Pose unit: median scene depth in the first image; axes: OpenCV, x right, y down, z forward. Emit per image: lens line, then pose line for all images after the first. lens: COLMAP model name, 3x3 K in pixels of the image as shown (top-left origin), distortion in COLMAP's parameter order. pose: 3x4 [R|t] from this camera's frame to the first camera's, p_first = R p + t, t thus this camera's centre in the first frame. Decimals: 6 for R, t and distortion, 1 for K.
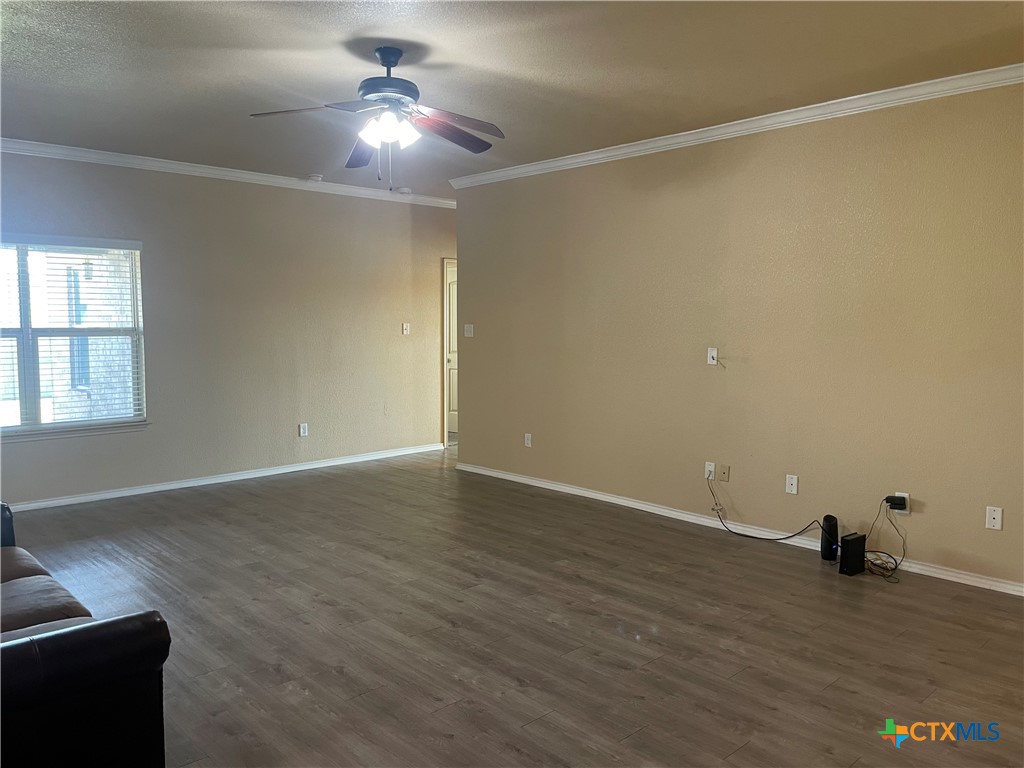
lens RADIAL K [[760.4, 0, 511.6], [0, 760.4, 379.9], [0, 0, 1]] dist [0.079196, -0.122018]
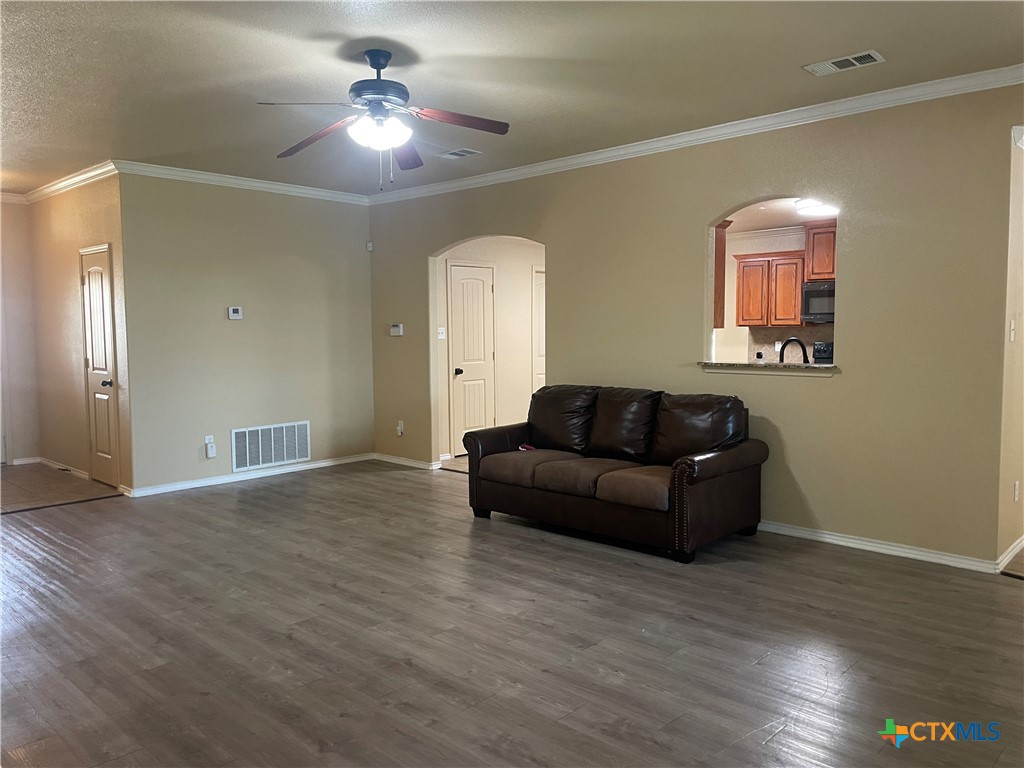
lens RADIAL K [[760.4, 0, 511.6], [0, 760.4, 379.9], [0, 0, 1]] dist [0.079196, -0.122018]
pose [[-0.998679, 0.008491, -0.050669, -0.278147], [0.000849, 0.988839, 0.148988, -0.149506], [0.051369, 0.148748, -0.987540, 2.055995]]
